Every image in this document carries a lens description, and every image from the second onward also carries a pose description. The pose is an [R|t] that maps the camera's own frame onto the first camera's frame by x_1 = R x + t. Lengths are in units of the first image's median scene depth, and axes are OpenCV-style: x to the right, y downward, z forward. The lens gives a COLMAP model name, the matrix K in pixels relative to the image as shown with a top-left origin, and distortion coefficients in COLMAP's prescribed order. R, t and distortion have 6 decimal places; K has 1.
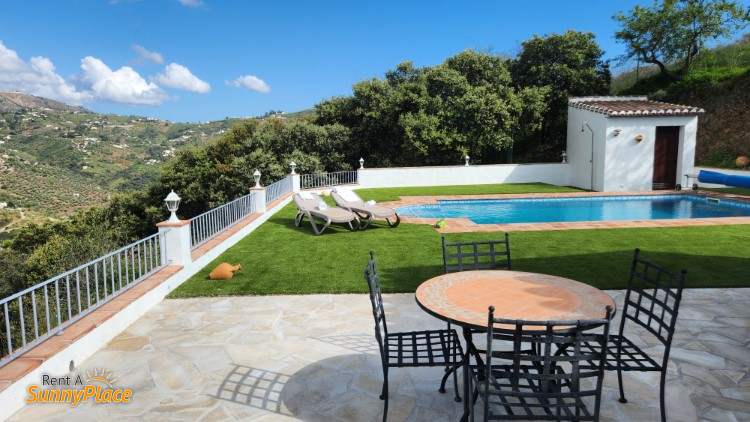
lens RADIAL K [[496.6, 0, 363.3], [0, 496.6, 207.4], [0, 0, 1]] dist [0.082772, -0.063270]
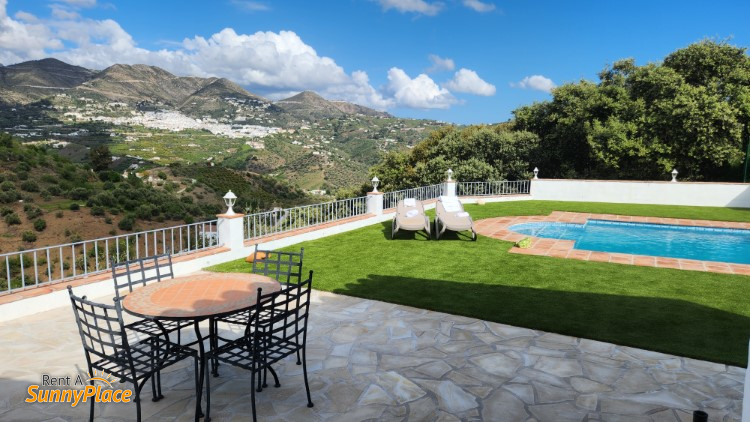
lens RADIAL K [[496.6, 0, 373.2], [0, 496.6, 214.1], [0, 0, 1]] dist [0.082772, -0.063270]
pose [[0.864984, 0.088177, -0.493992, 0.200882], [-0.083582, 0.996005, 0.031433, -0.015224], [0.494790, 0.014100, 0.868898, 0.016868]]
